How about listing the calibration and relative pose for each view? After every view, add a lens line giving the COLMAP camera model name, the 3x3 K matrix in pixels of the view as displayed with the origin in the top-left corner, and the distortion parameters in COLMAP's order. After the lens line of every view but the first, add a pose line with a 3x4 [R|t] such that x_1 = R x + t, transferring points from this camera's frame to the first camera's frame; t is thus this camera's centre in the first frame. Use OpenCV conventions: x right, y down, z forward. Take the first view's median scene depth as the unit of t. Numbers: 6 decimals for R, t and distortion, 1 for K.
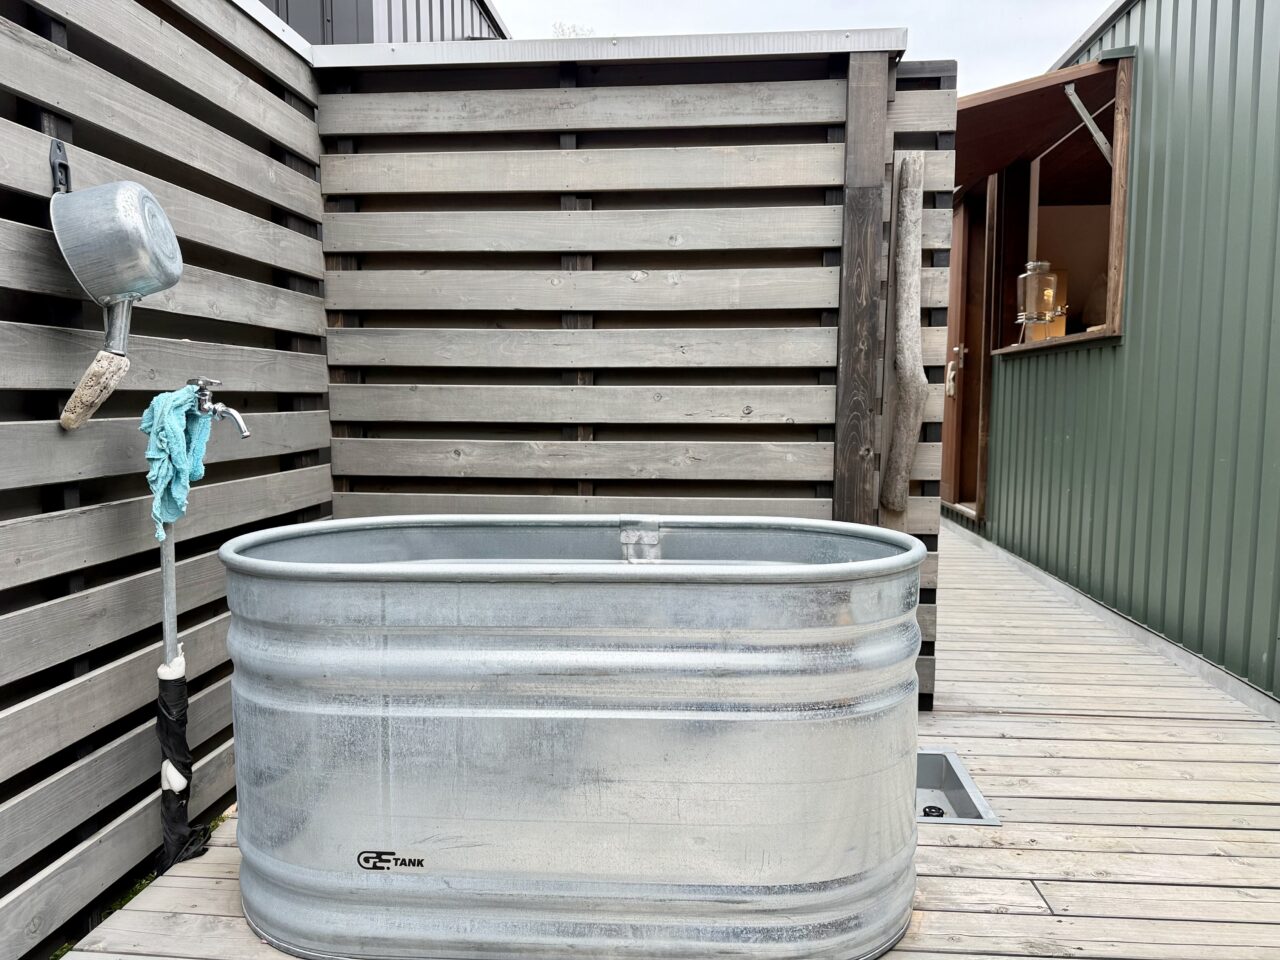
lens RADIAL K [[917.4, 0, 640.0], [0, 917.4, 480.0], [0, 0, 1]] dist [0.002278, -0.161967]
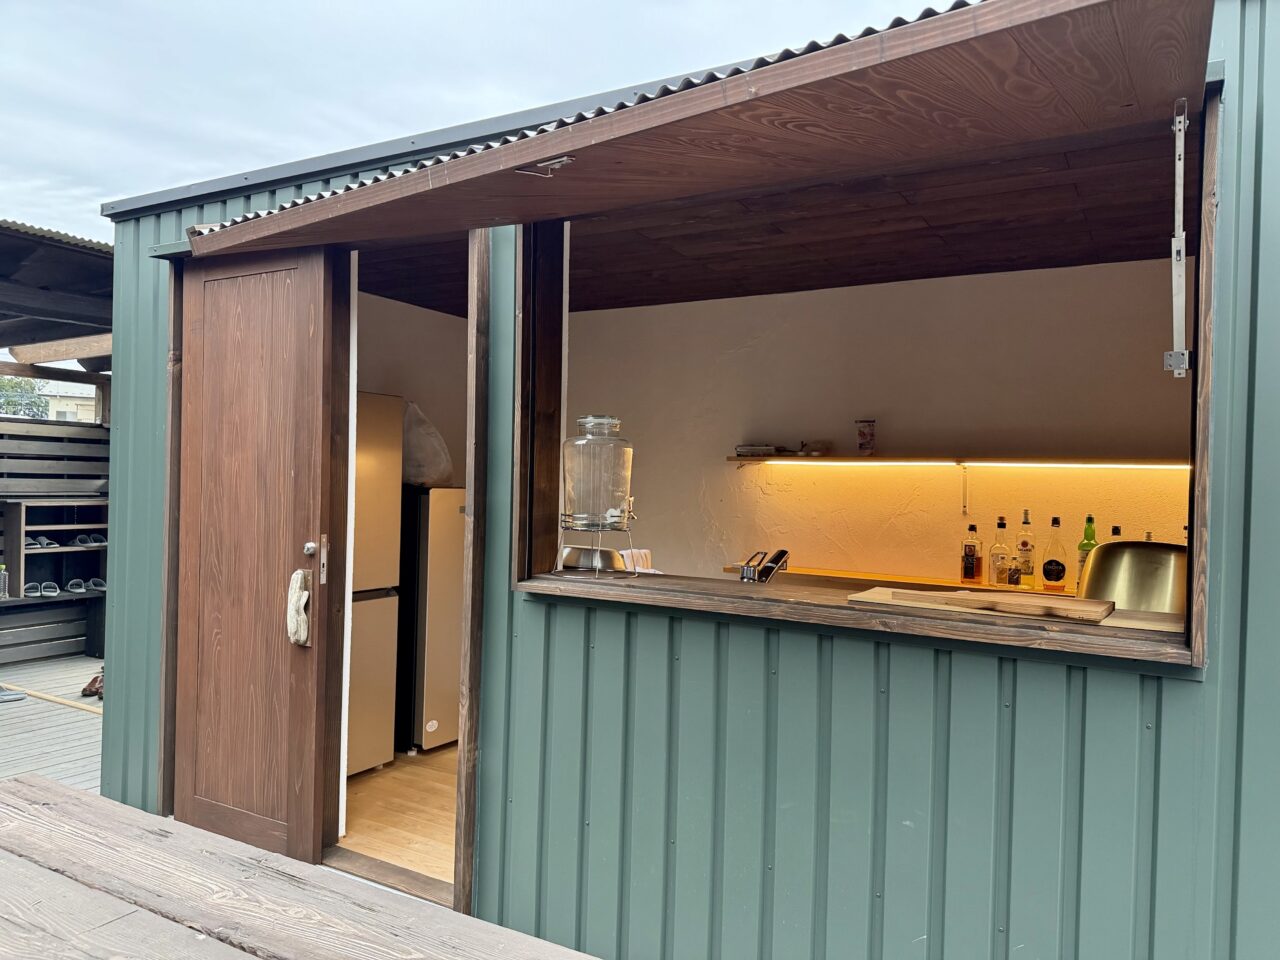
lens RADIAL K [[917.4, 0, 640.0], [0, 917.4, 480.0], [0, 0, 1]] dist [0.002278, -0.161967]
pose [[0.420714, 0.001855, 0.907191, -0.028520], [0.056625, 0.997994, -0.028301, -0.155473], [-0.905424, 0.063276, 0.419765, 0.629092]]
